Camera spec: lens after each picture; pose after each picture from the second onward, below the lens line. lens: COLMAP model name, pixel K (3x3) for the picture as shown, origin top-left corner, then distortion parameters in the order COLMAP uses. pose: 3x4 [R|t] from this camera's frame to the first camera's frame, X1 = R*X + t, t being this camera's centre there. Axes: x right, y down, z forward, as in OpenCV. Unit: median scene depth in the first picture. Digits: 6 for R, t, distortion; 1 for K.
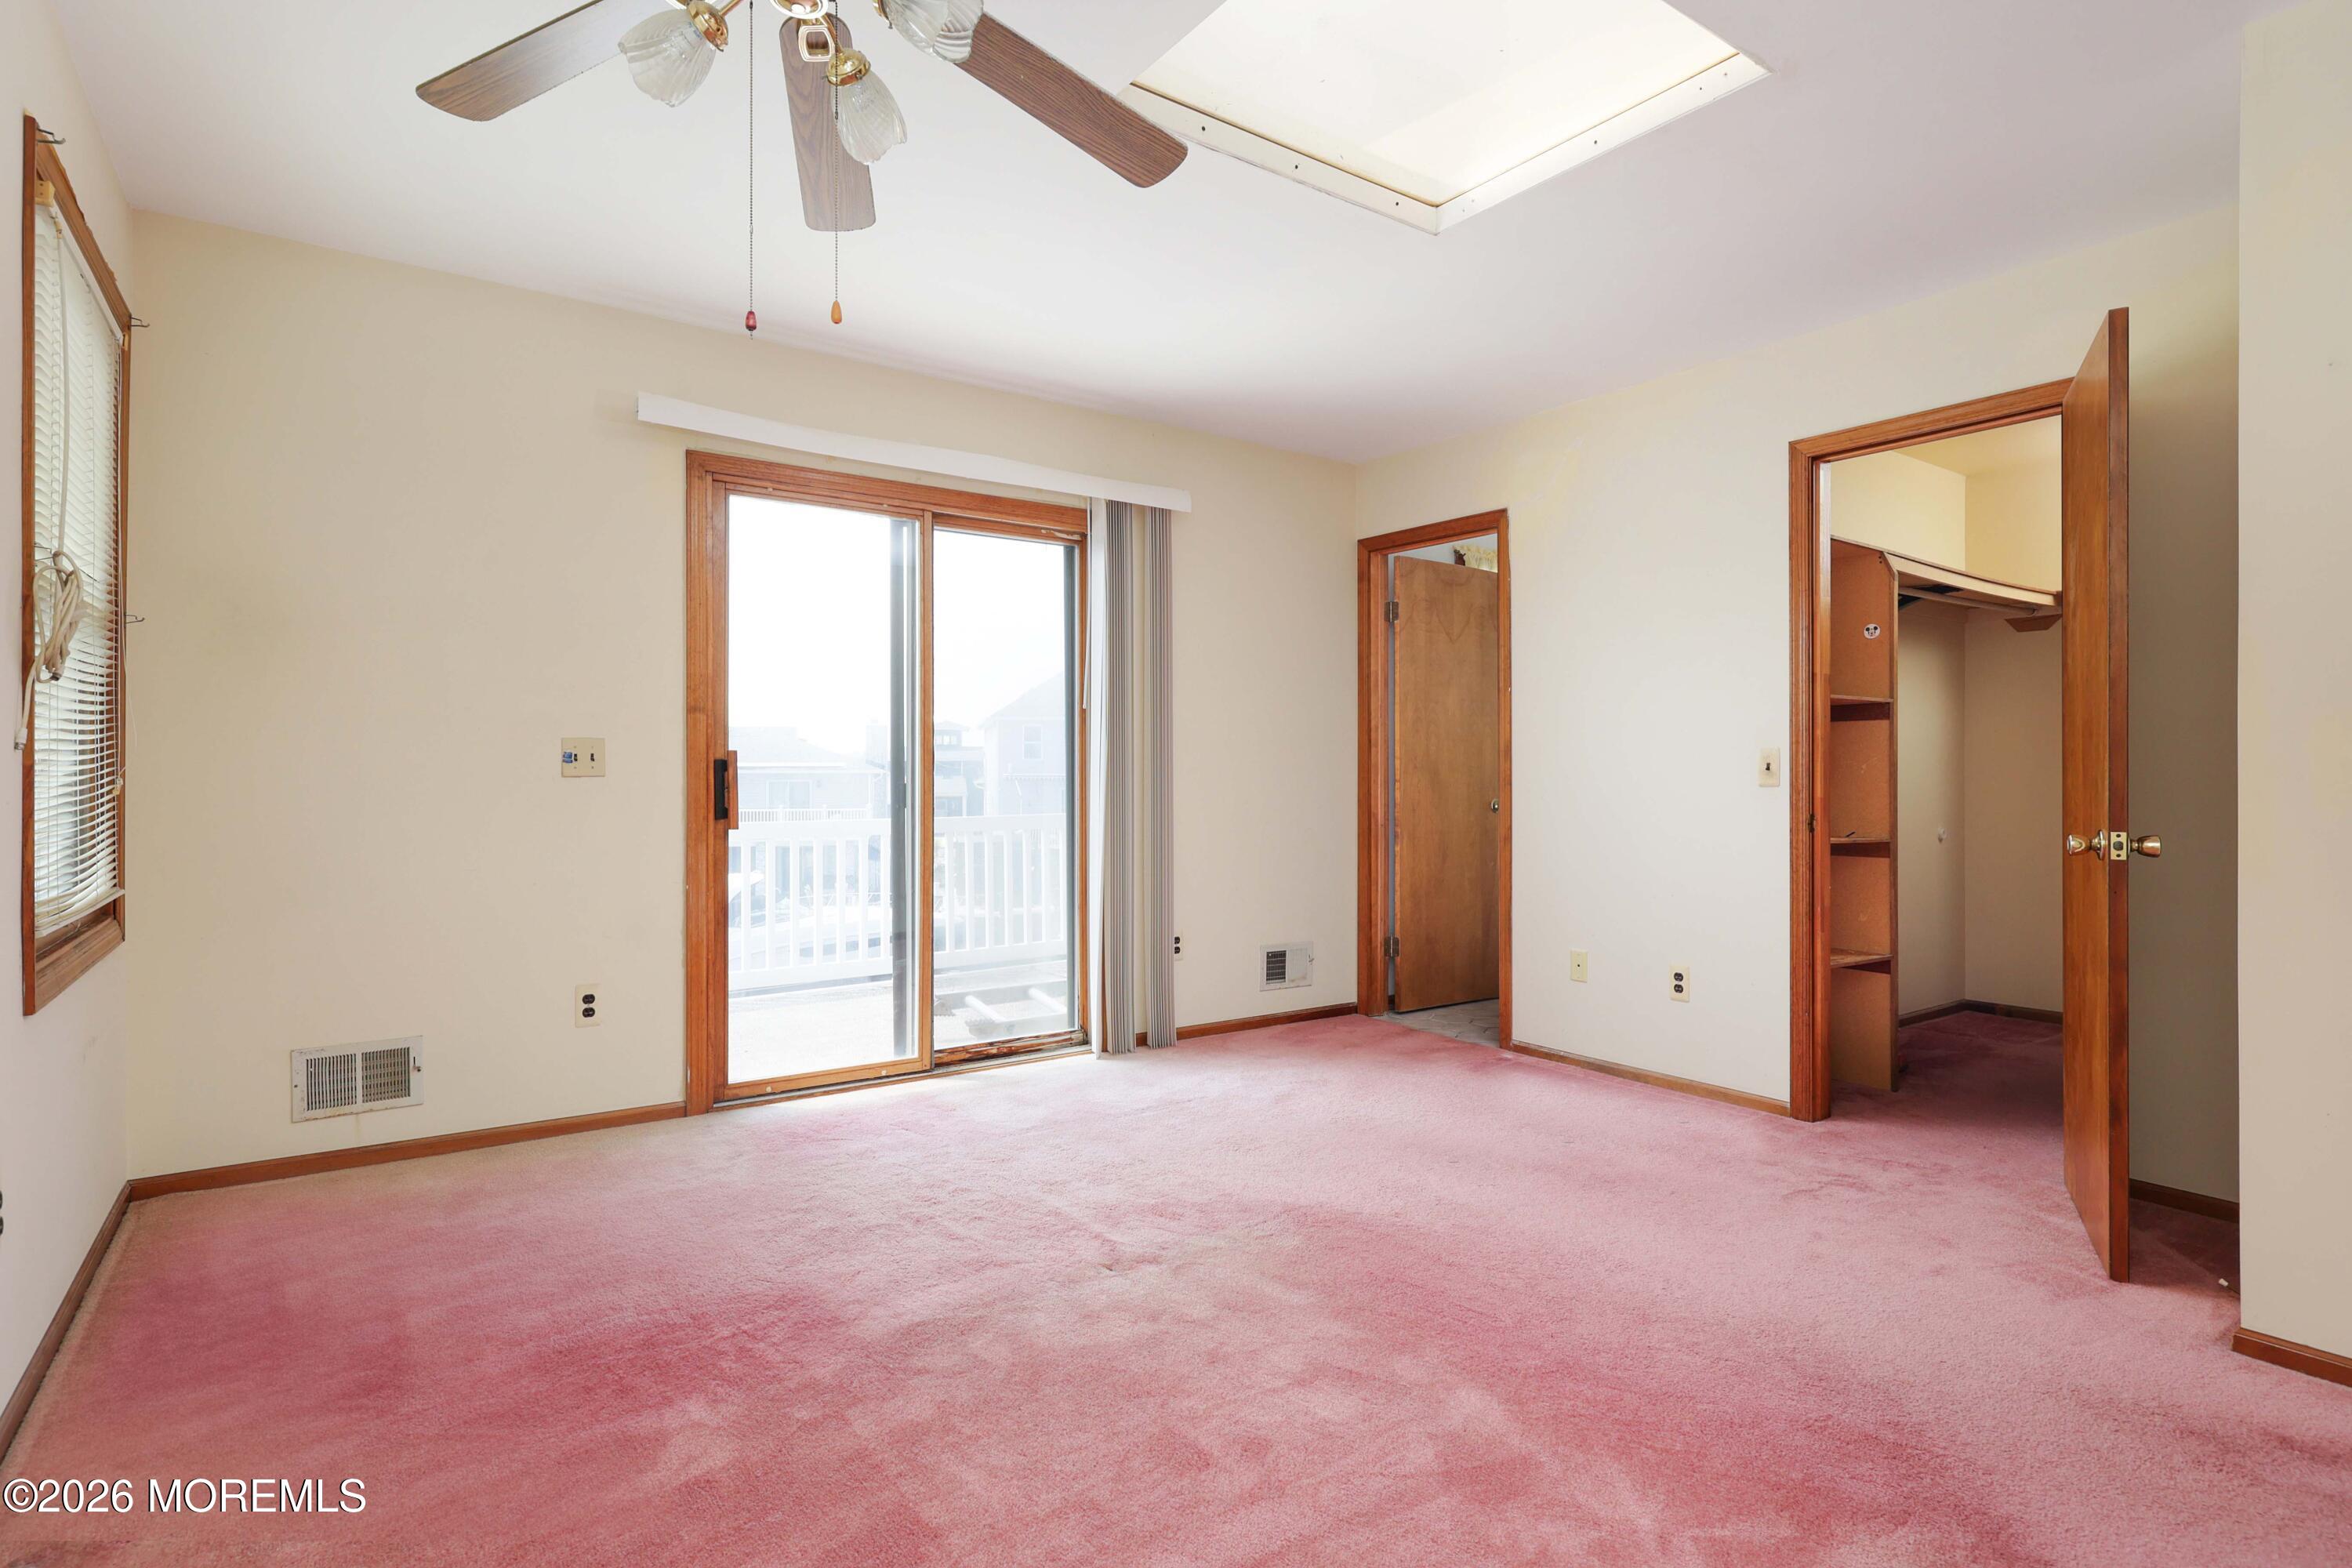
lens RADIAL K [[1202.1, 0, 1183.7], [0, 1202.1, 767.2], [0, 0, 1]] dist [0.000483, 0.001803]
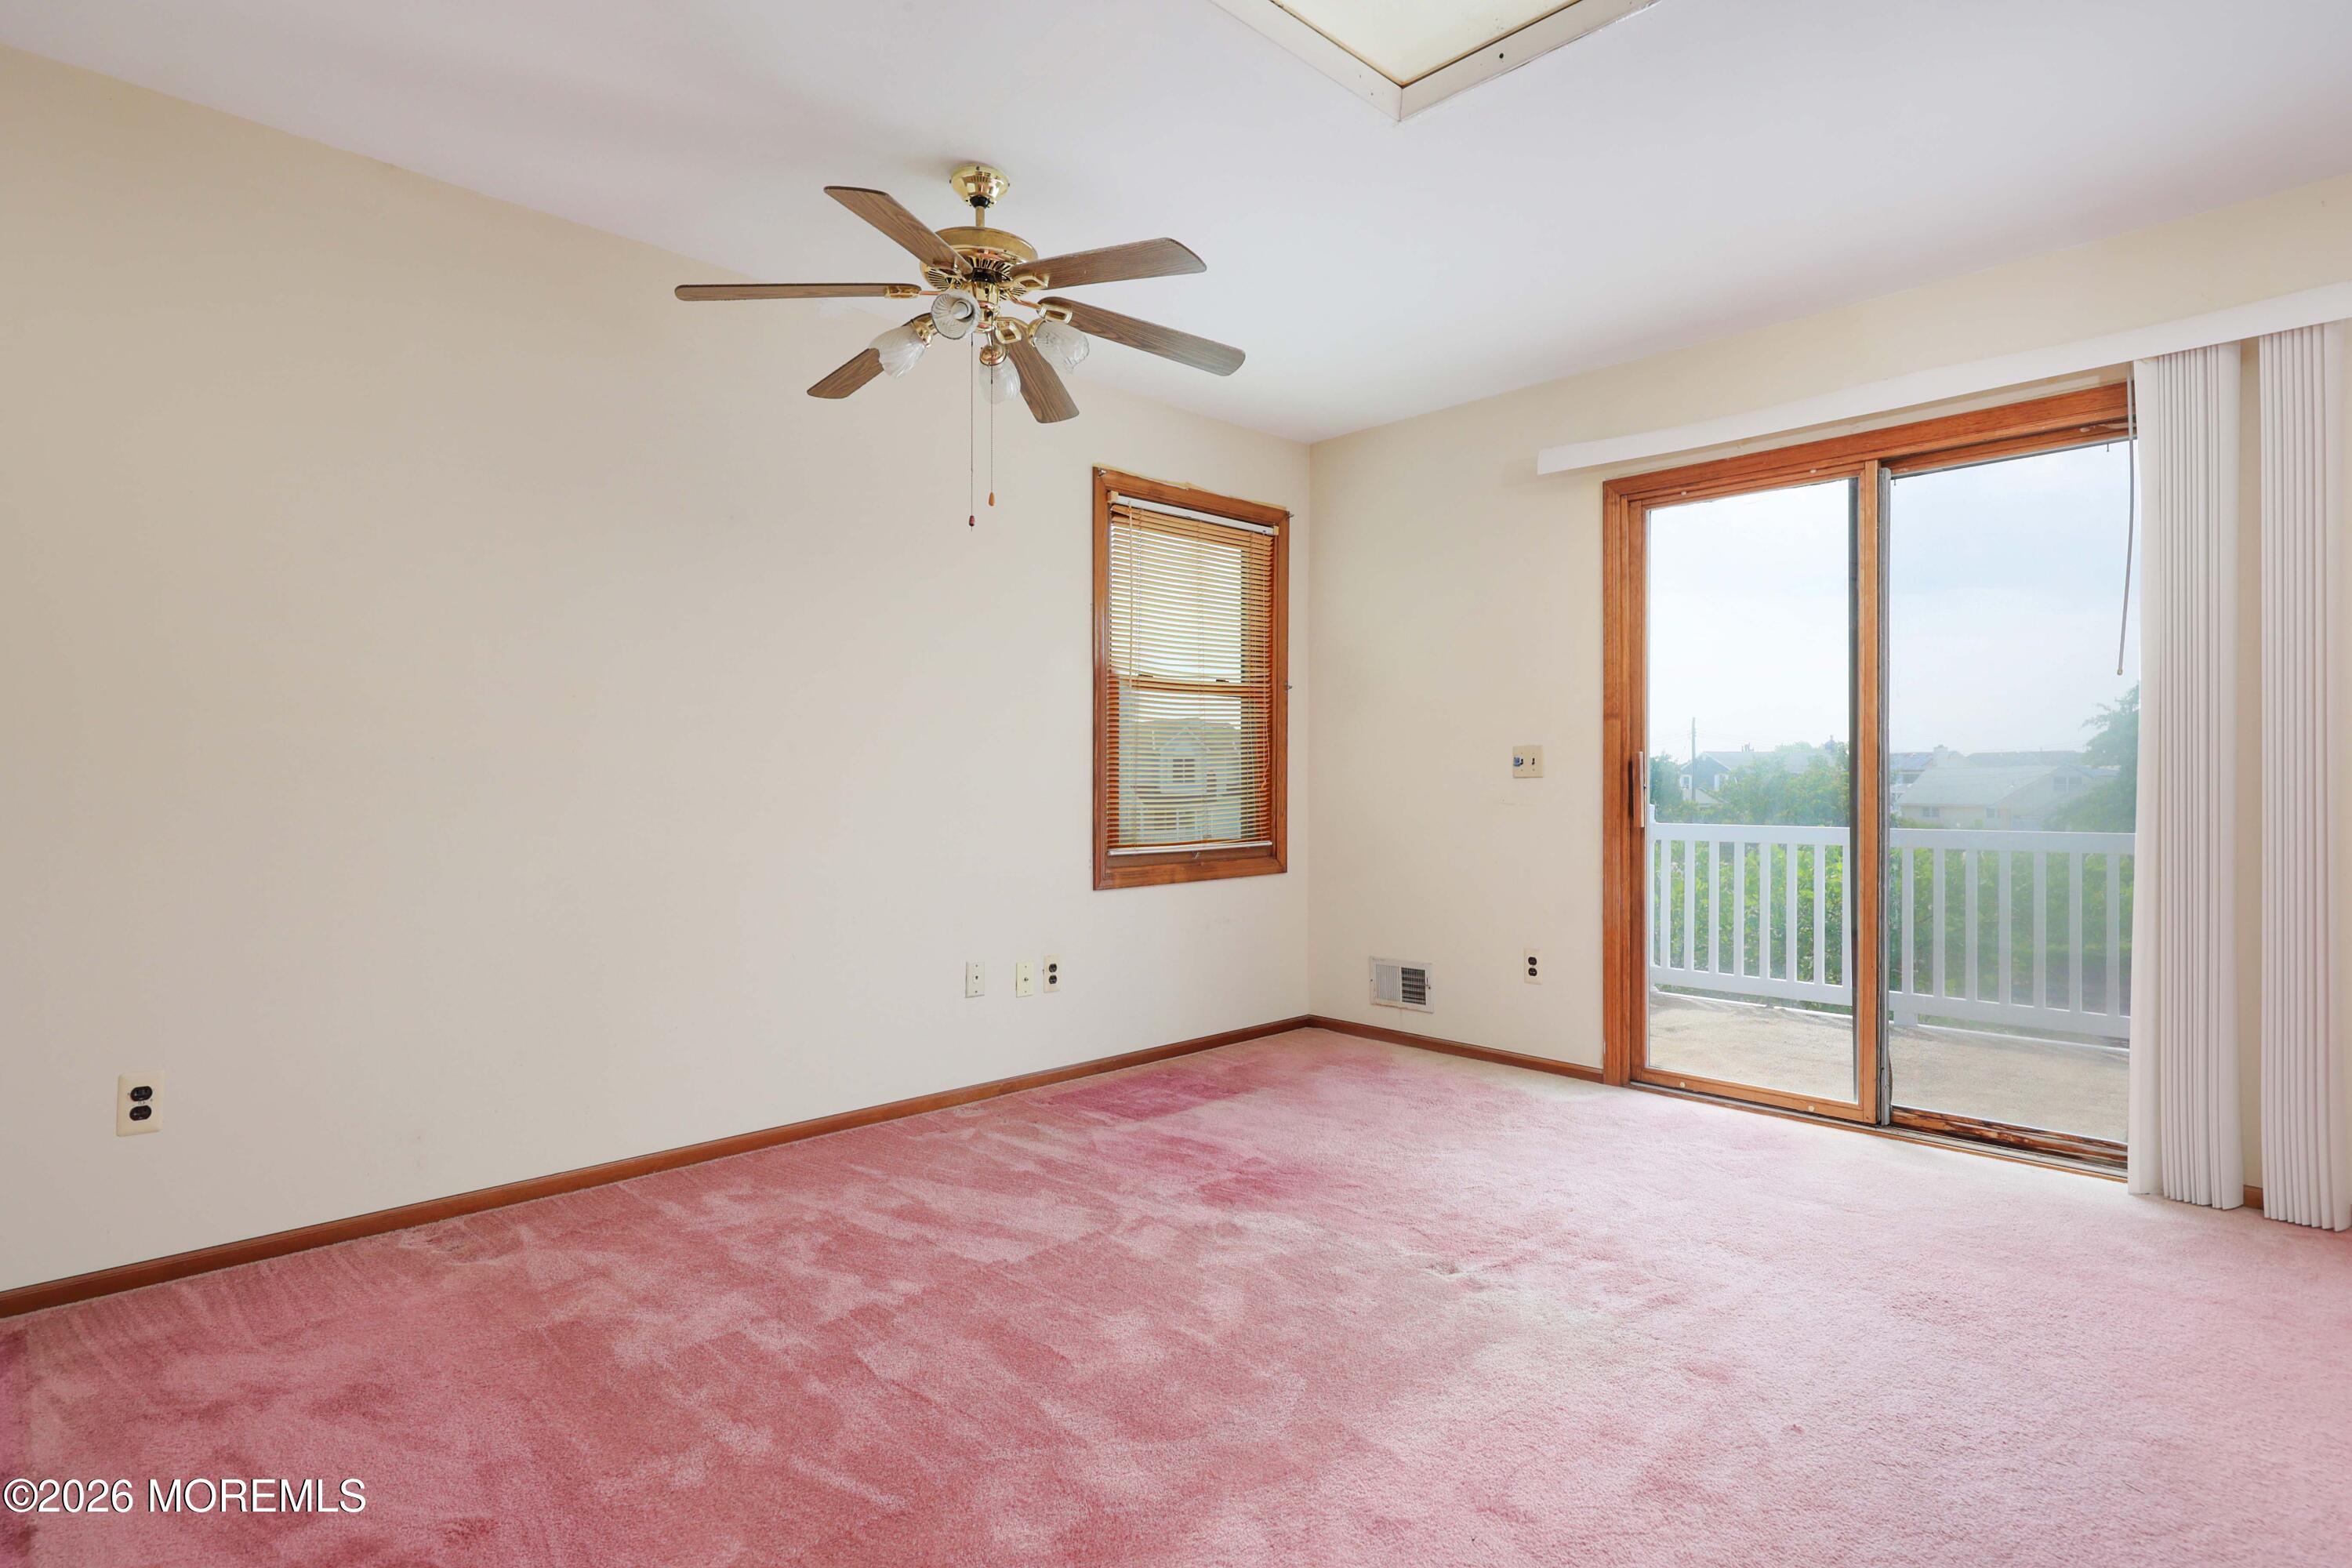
lens RADIAL K [[1202.1, 0, 1182.4], [0, 1202.1, 790.6], [0, 0, 1]] dist [0.000483, 0.001803]
pose [[0.159248, 0.001682, -0.987237, 0.615581], [0.001527, 0.999997, 0.001950, 0.017481], [0.987237, -0.001818, 0.159245, 0.439566]]
